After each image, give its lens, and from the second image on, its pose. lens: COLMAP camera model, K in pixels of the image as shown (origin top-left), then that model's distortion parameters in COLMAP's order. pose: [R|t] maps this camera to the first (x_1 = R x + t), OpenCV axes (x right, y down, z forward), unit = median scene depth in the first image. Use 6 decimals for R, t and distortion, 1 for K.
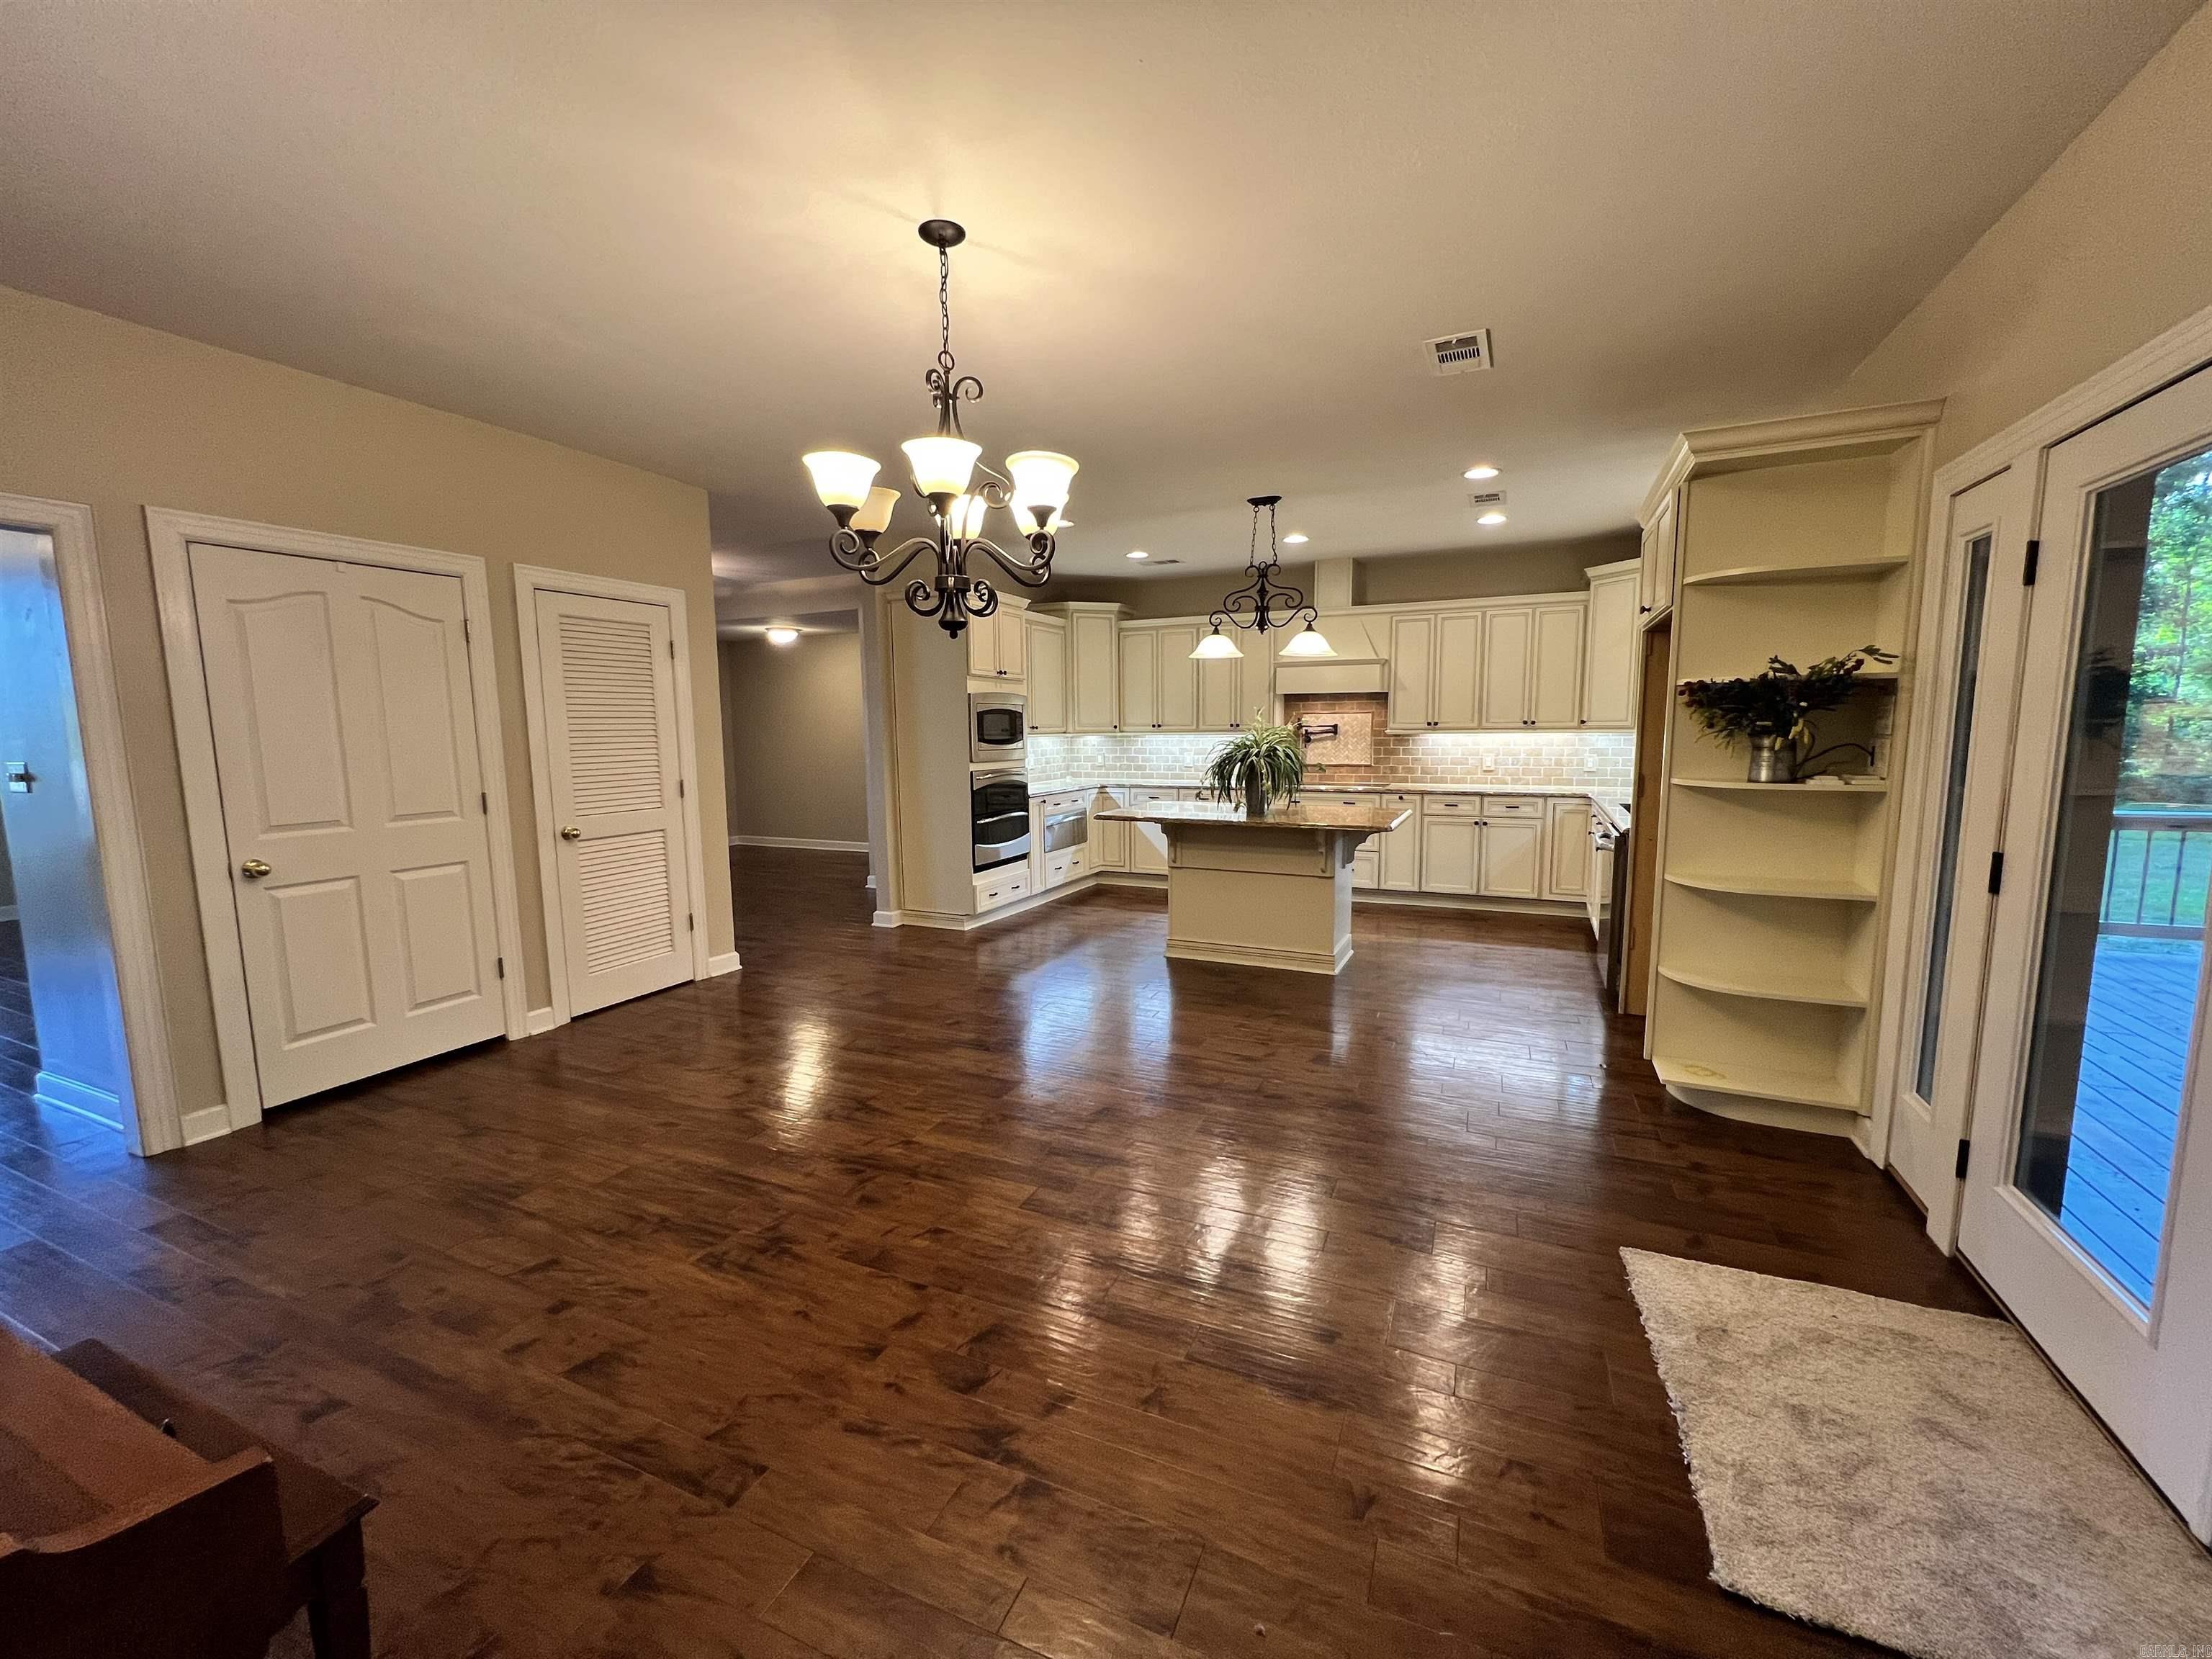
lens RADIAL K [[885.7, 0, 1104.8], [0, 885.7, 830.7], [0, 0, 1]] dist [-0.000800, -0.000084]
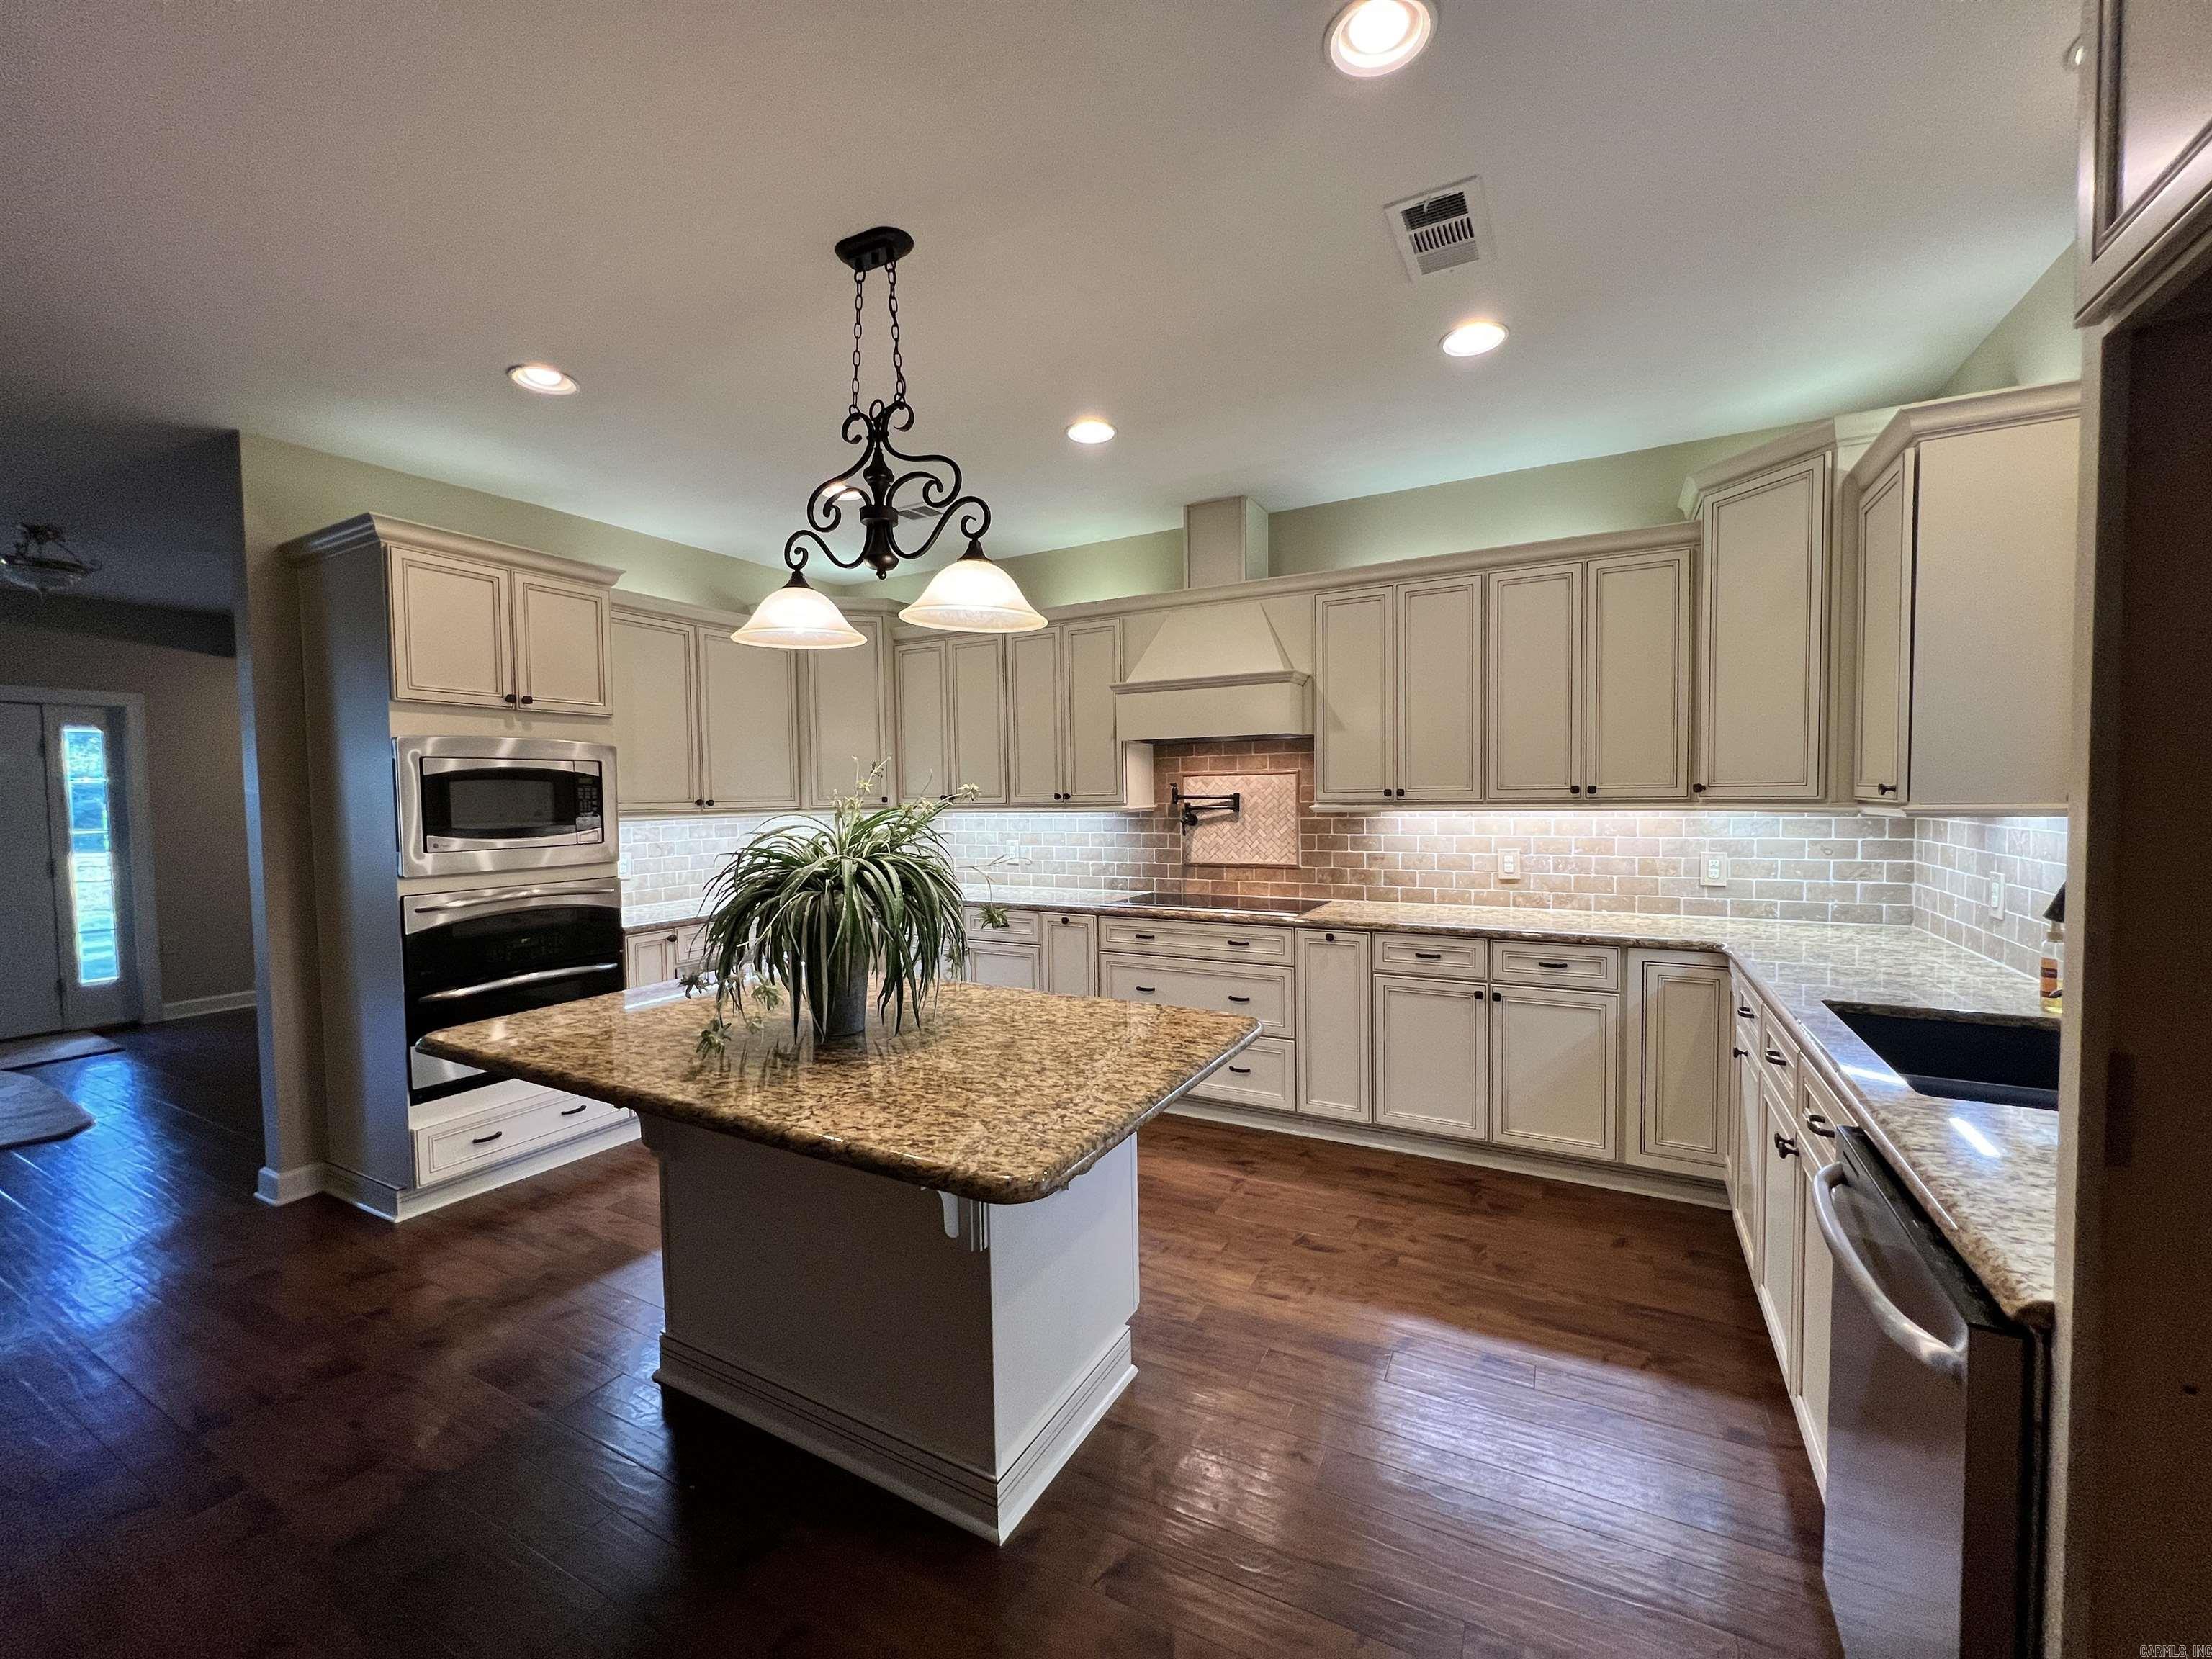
lens RADIAL K [[885.7, 0, 1108.5], [0, 885.7, 828.6], [0, 0, 1]] dist [-0.000800, -0.000084]
pose [[0.997962, -0.002743, -0.063753, 0.243975], [-0.002132, 0.997084, -0.076276, -0.061598], [0.063776, 0.076257, 0.995046, 0.488453]]
